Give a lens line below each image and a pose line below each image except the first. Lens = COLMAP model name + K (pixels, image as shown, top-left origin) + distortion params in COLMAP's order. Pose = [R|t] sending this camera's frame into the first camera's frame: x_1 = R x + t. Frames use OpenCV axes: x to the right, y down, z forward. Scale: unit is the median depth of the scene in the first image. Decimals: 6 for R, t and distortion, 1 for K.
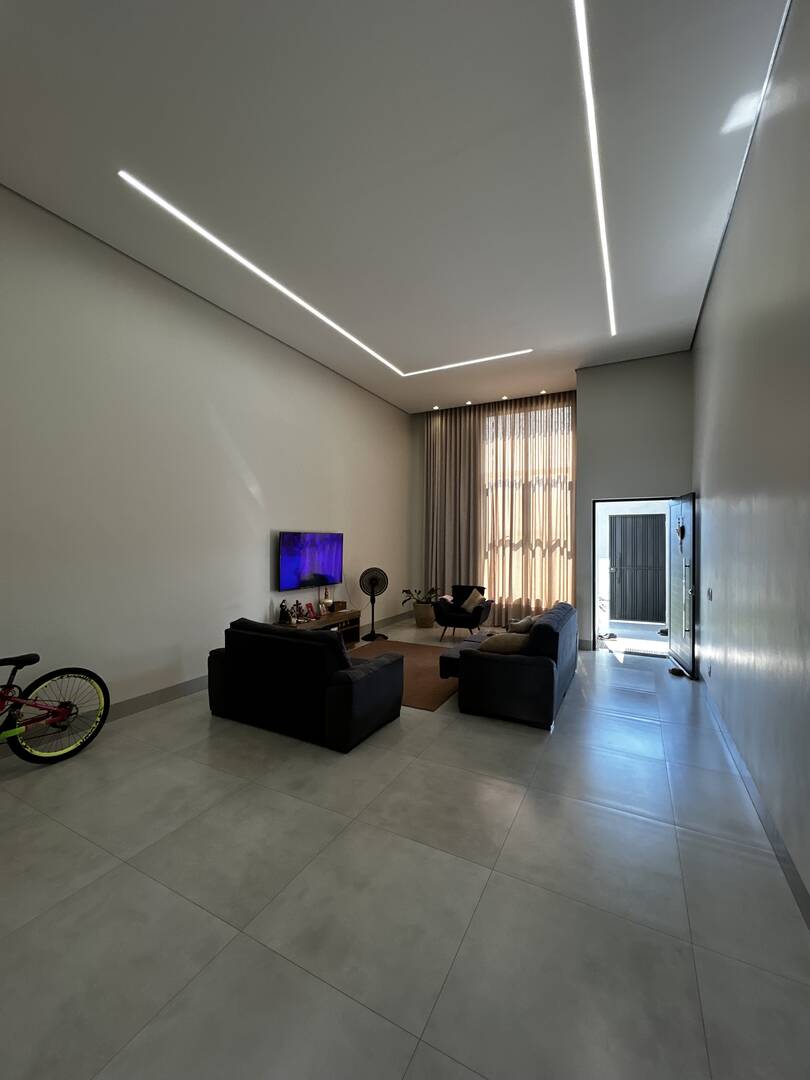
lens RADIAL K [[437.0, 0, 399.7], [0, 437.0, 531.9], [0, 0, 1]] dist [0.006134, 0.000395]
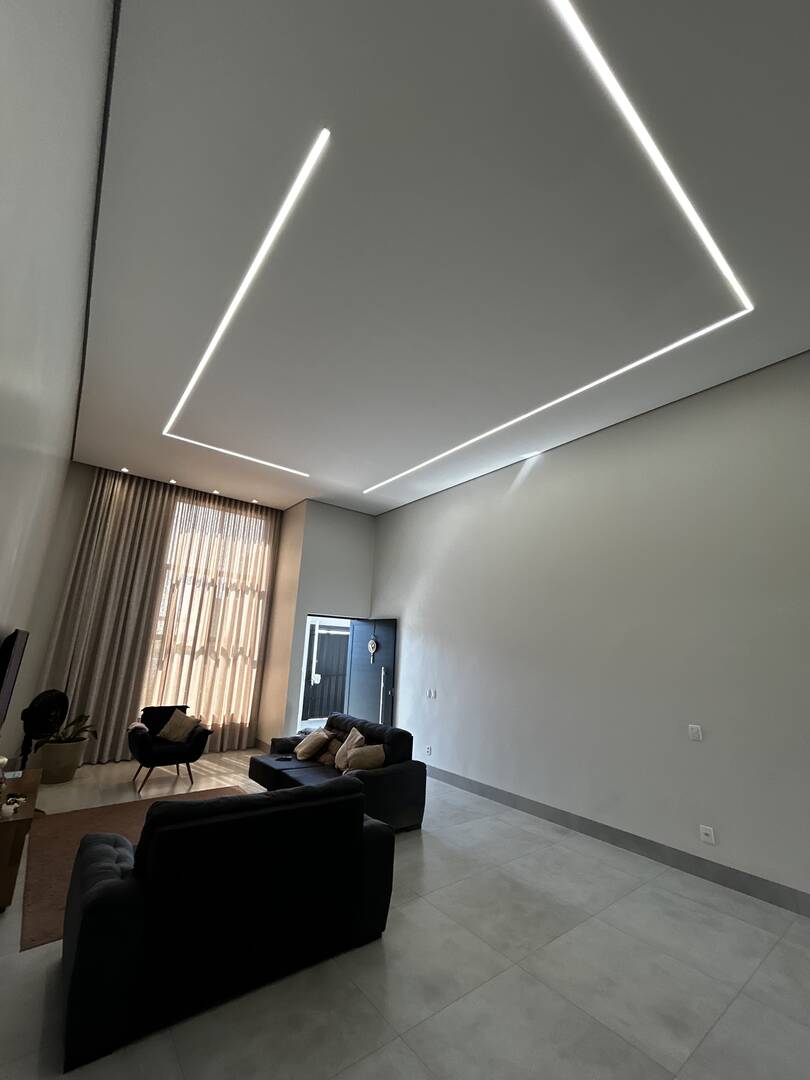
lens RADIAL K [[437.0, 0, 405.2], [0, 437.0, 542.8], [0, 0, 1]] dist [0.006134, 0.000395]
pose [[0.401308, 0.229095, 0.886830, -0.422604], [-0.054318, 0.972463, -0.226637, -0.008122], [-0.914331, 0.042780, 0.402702, 0.257824]]
